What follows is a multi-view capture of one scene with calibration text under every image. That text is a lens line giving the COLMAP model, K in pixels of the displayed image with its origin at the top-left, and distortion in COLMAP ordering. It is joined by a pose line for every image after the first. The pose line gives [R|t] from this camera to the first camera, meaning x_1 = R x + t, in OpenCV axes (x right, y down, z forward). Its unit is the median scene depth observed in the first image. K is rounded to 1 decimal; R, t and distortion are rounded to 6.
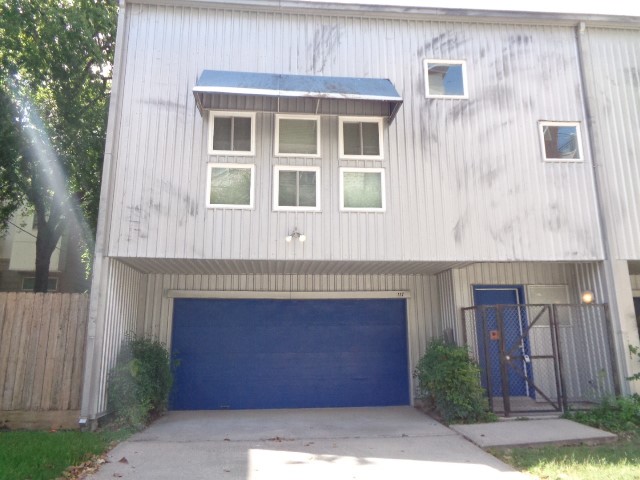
lens RADIAL K [[475.7, 0, 319.5], [0, 475.7, 241.7], [0, 0, 1]] dist [0.001317, 0.001943]
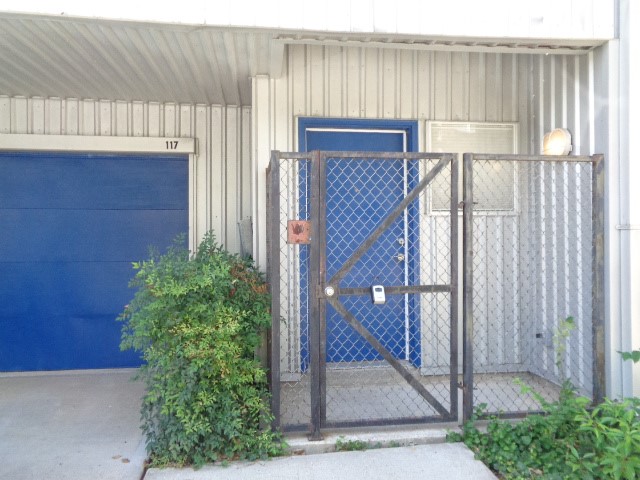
lens RADIAL K [[475.7, 0, 319.5], [0, 475.7, 241.7], [0, 0, 1]] dist [0.001317, 0.001943]
pose [[0.999236, 0.006011, 0.038616, 0.354695], [-0.014288, 0.975884, 0.217822, 0.116534], [-0.036375, -0.218207, 0.975224, 0.607455]]
